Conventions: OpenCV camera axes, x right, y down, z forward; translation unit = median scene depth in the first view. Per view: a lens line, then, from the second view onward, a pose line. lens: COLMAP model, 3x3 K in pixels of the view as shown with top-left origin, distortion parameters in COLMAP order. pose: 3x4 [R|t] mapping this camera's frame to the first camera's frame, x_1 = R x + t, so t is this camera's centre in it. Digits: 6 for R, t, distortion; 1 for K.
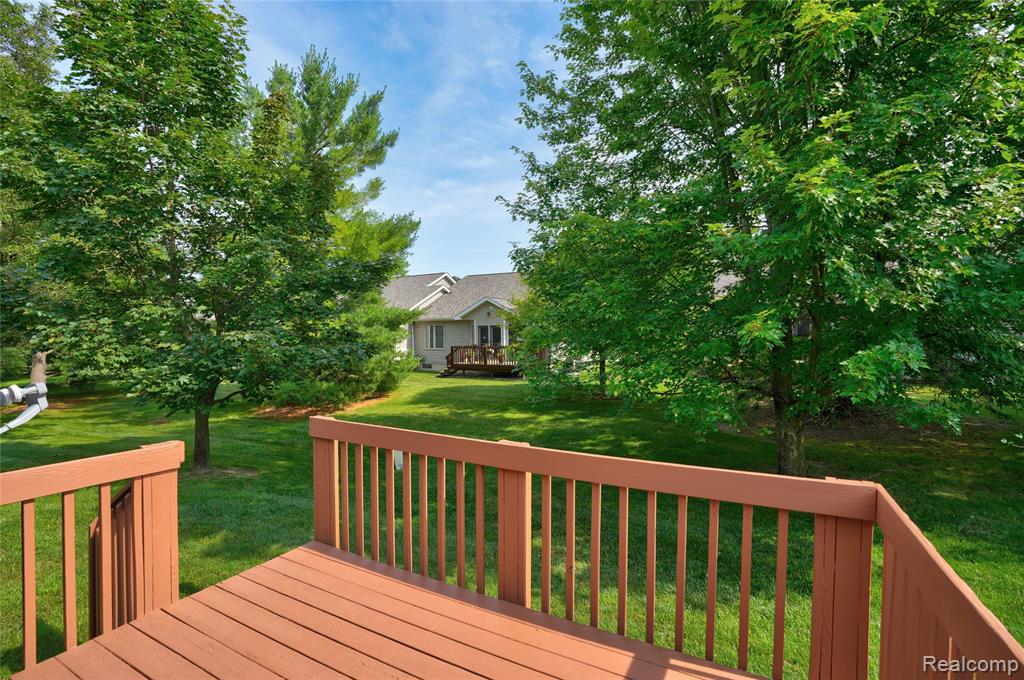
lens RADIAL K [[484.7, 0, 514.2], [0, 484.7, 337.7], [0, 0, 1]] dist [-0.052576, 0.015254]
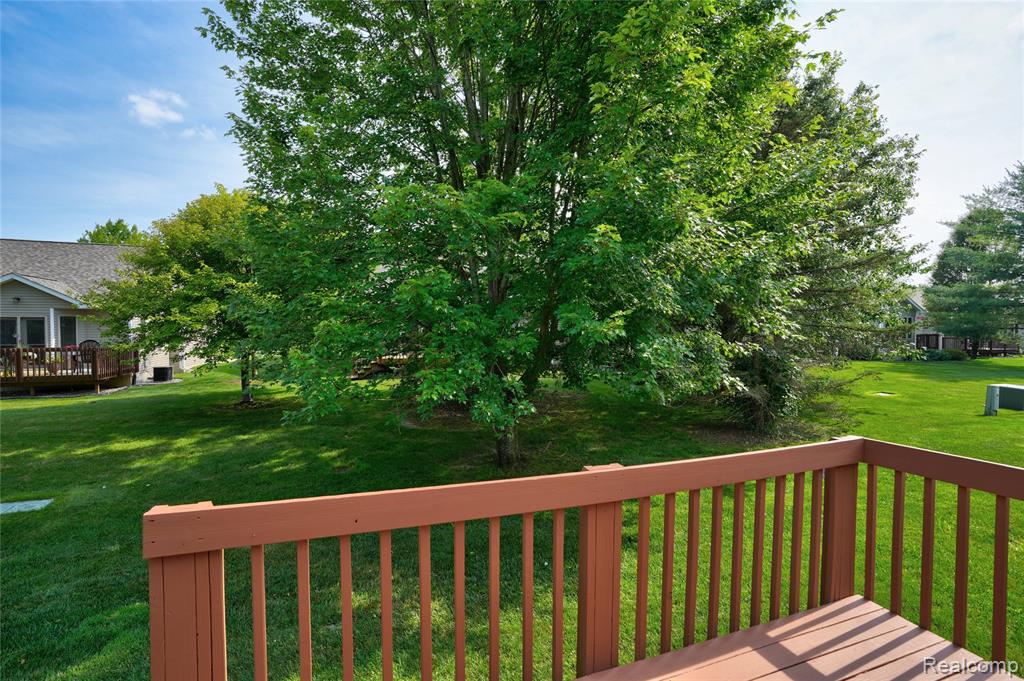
lens RADIAL K [[484.7, 0, 516.7], [0, 484.7, 342.1], [0, 0, 1]] dist [-0.052576, 0.015254]
pose [[0.659397, -0.013945, 0.751666, -0.089269], [0.002138, 0.999859, 0.016673, -0.000249], [-0.751792, -0.009387, 0.659333, 0.077023]]
